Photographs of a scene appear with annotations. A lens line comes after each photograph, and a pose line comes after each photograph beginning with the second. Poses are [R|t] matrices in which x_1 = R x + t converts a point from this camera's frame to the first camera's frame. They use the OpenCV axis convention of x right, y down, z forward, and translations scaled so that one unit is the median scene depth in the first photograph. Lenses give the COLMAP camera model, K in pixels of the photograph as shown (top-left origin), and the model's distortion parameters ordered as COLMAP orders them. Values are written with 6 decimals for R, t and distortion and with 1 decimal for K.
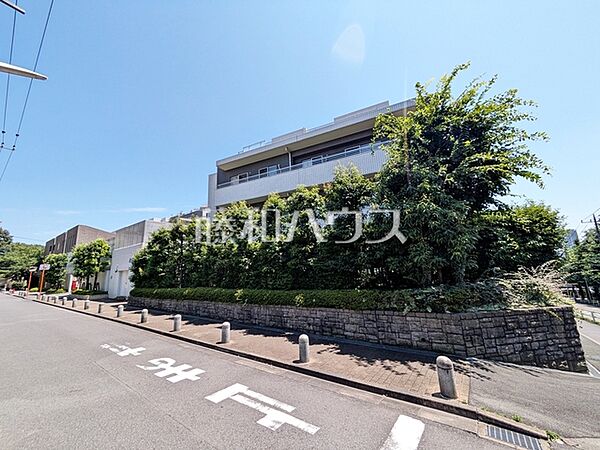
lens RADIAL K [[240.6, 0, 297.2], [0, 240.6, 226.1], [0, 0, 1]] dist [-0.003598, 0.001056]
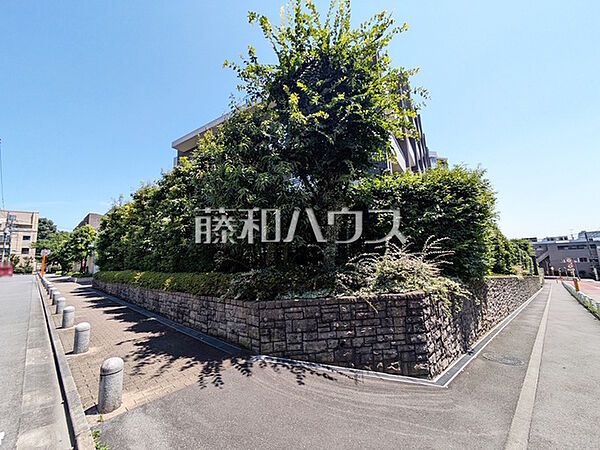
lens RADIAL K [[240.6, 0, 301.4], [0, 240.6, 224.5], [0, 0, 1]] dist [-0.003598, 0.001056]
pose [[0.994451, -0.024196, -0.102383, 0.896205], [0.030701, 0.997576, 0.062452, 0.055443], [0.100624, -0.065249, 0.992783, 0.219692]]
